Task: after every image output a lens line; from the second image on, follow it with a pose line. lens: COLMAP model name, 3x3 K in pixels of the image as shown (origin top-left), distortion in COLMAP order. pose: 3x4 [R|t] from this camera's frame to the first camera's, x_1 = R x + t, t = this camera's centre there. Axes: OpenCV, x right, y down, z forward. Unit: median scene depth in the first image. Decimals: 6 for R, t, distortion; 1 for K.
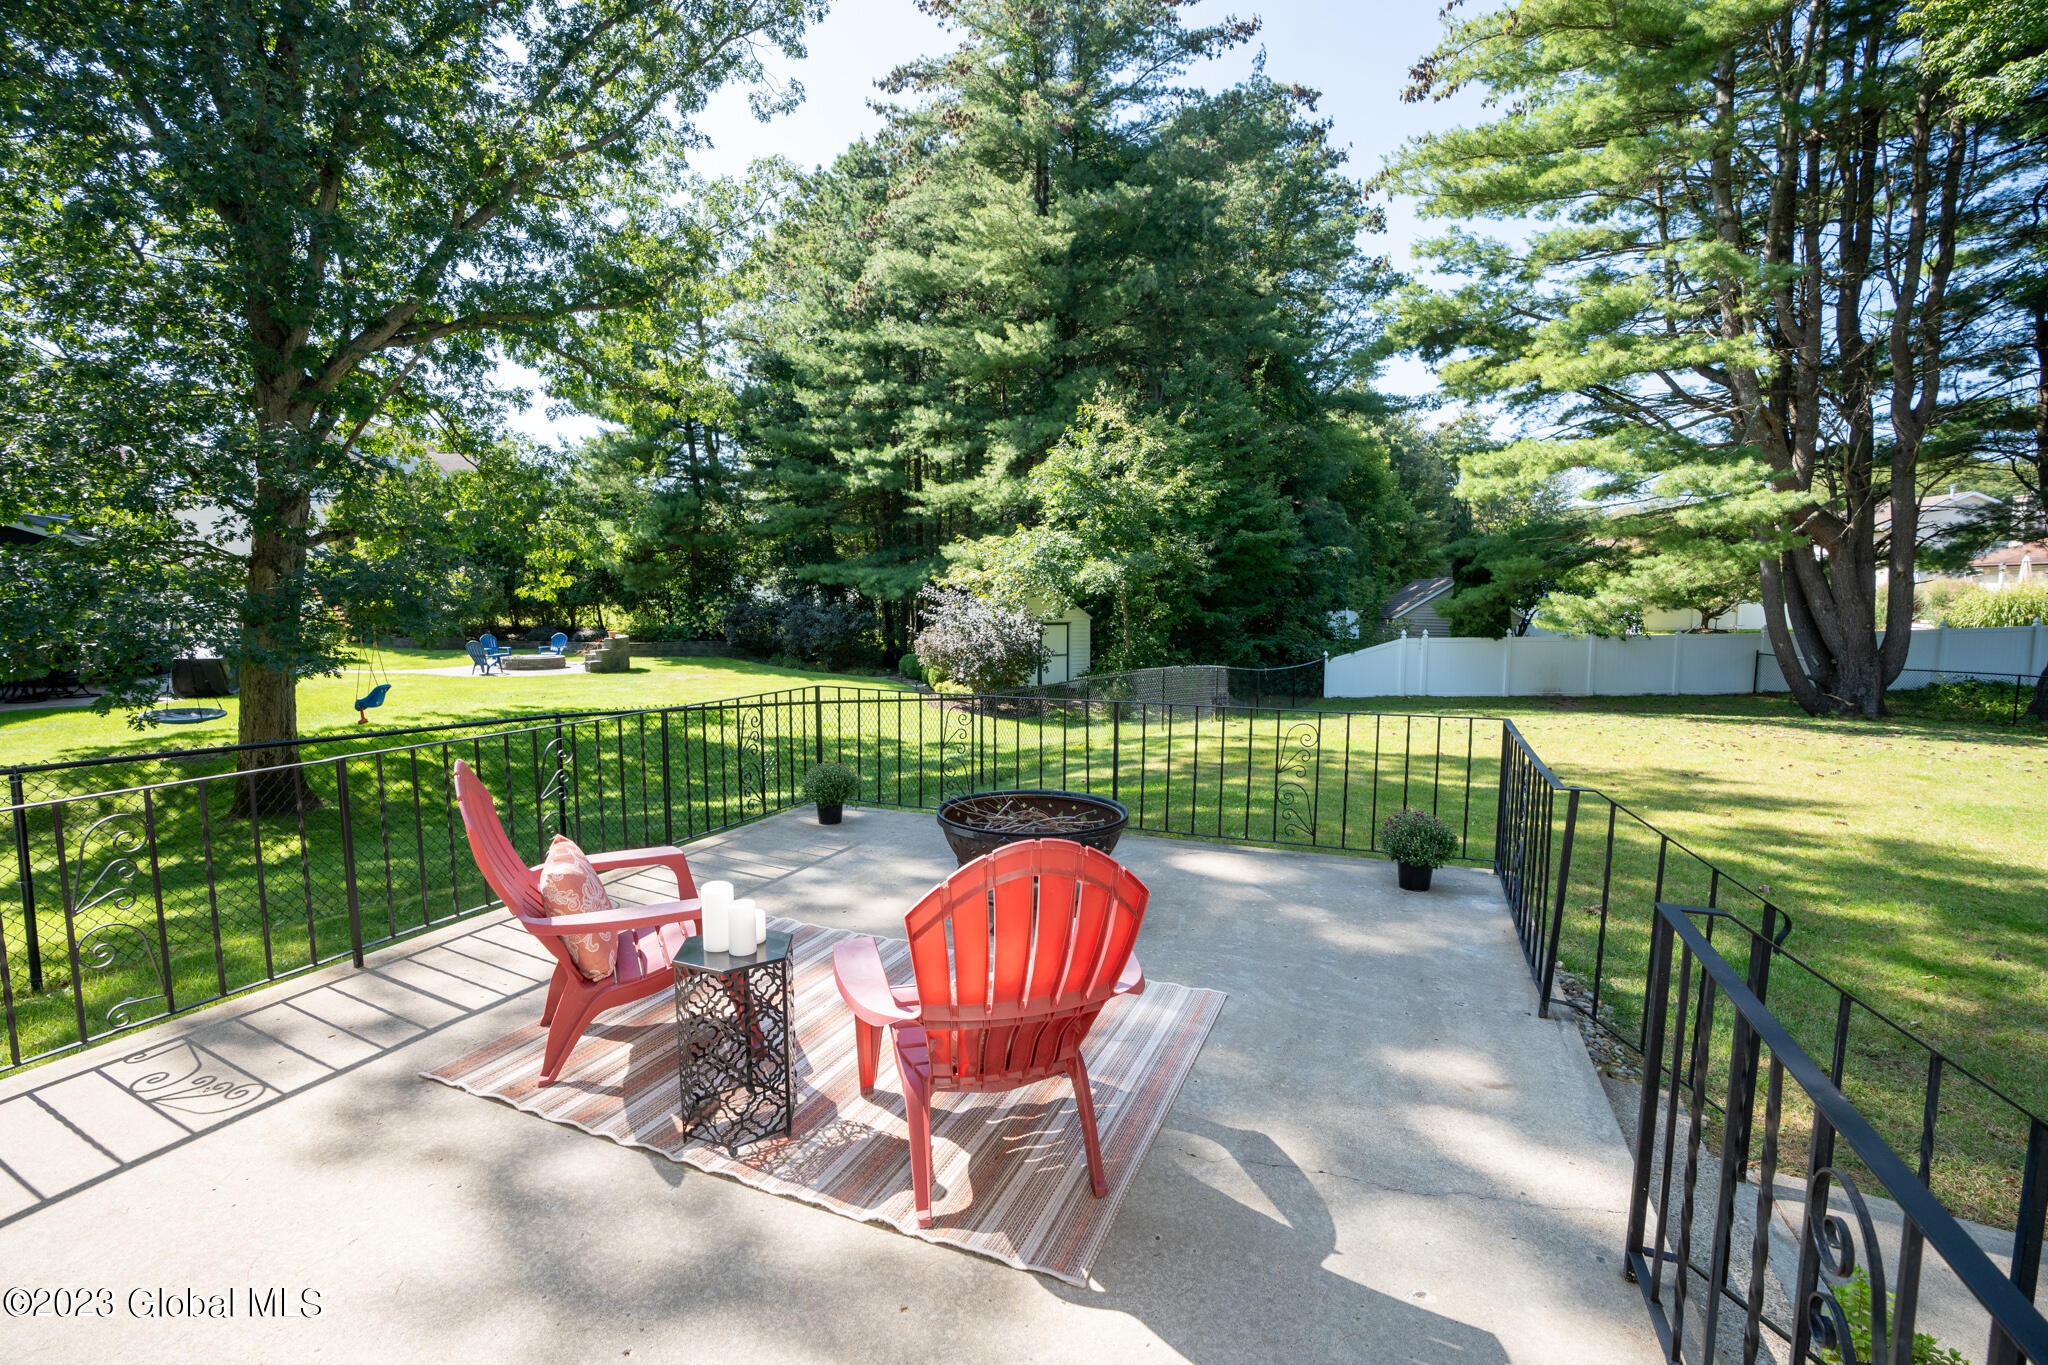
lens RADIAL K [[933.9, 0, 1023.6], [0, 933.9, 678.8], [0, 0, 1]] dist [-0.071378, 0.027089]
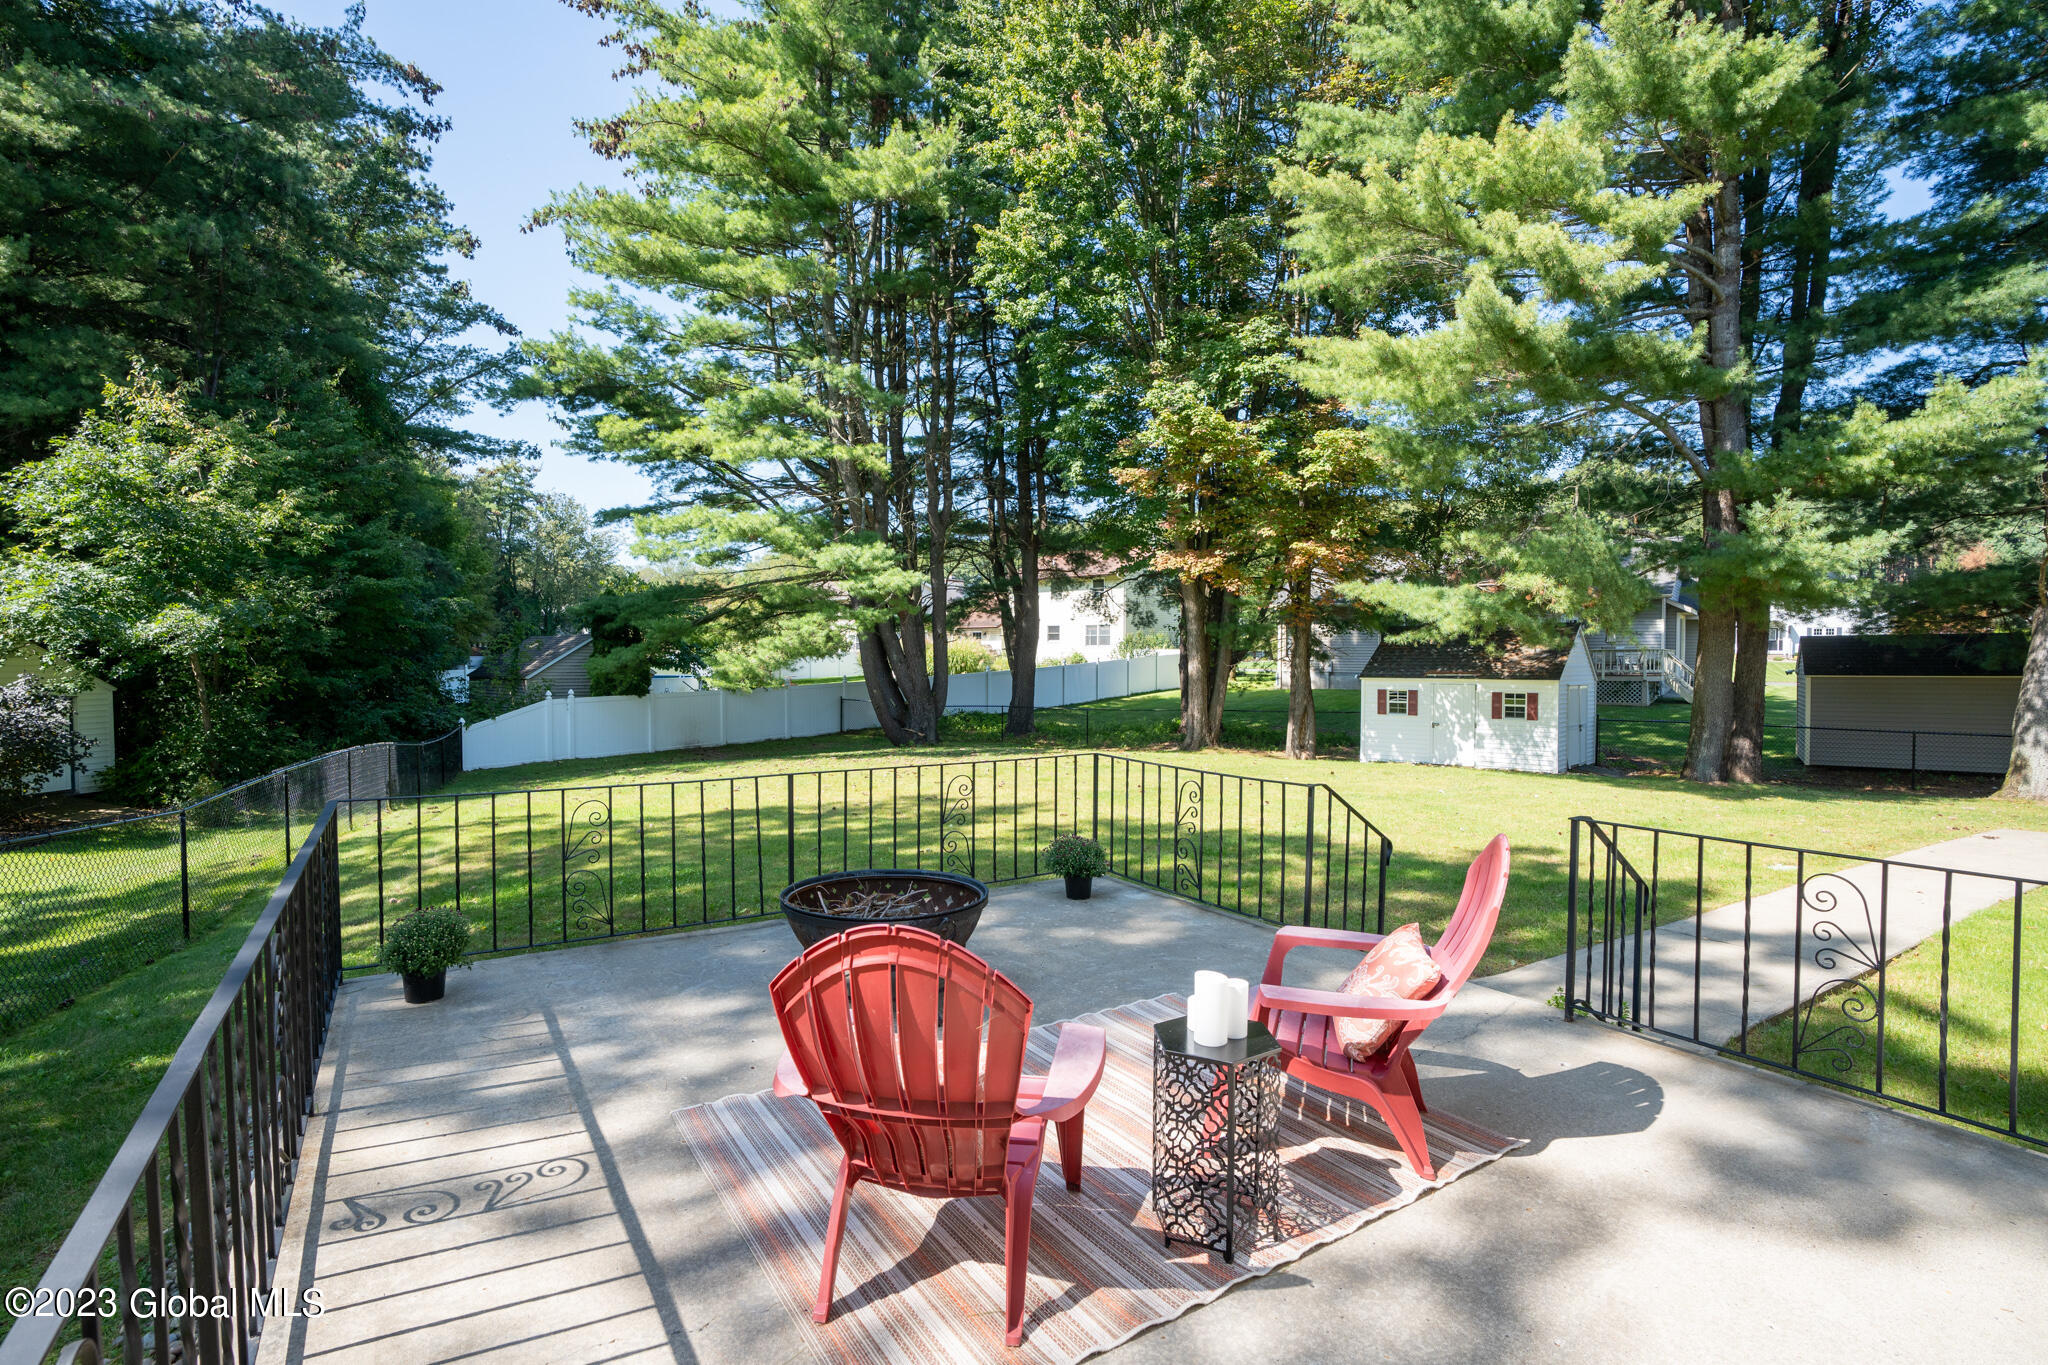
lens RADIAL K [[972.5, 0, 1020.9], [0, 972.5, 672.3], [0, 0, 1]] dist [-0.055766, 0.021588]
pose [[0.578200, -0.017703, 0.815703, -0.126084], [0.074625, 0.996721, -0.031265, -0.006683], [-0.812475, 0.078949, 0.577625, 0.057398]]
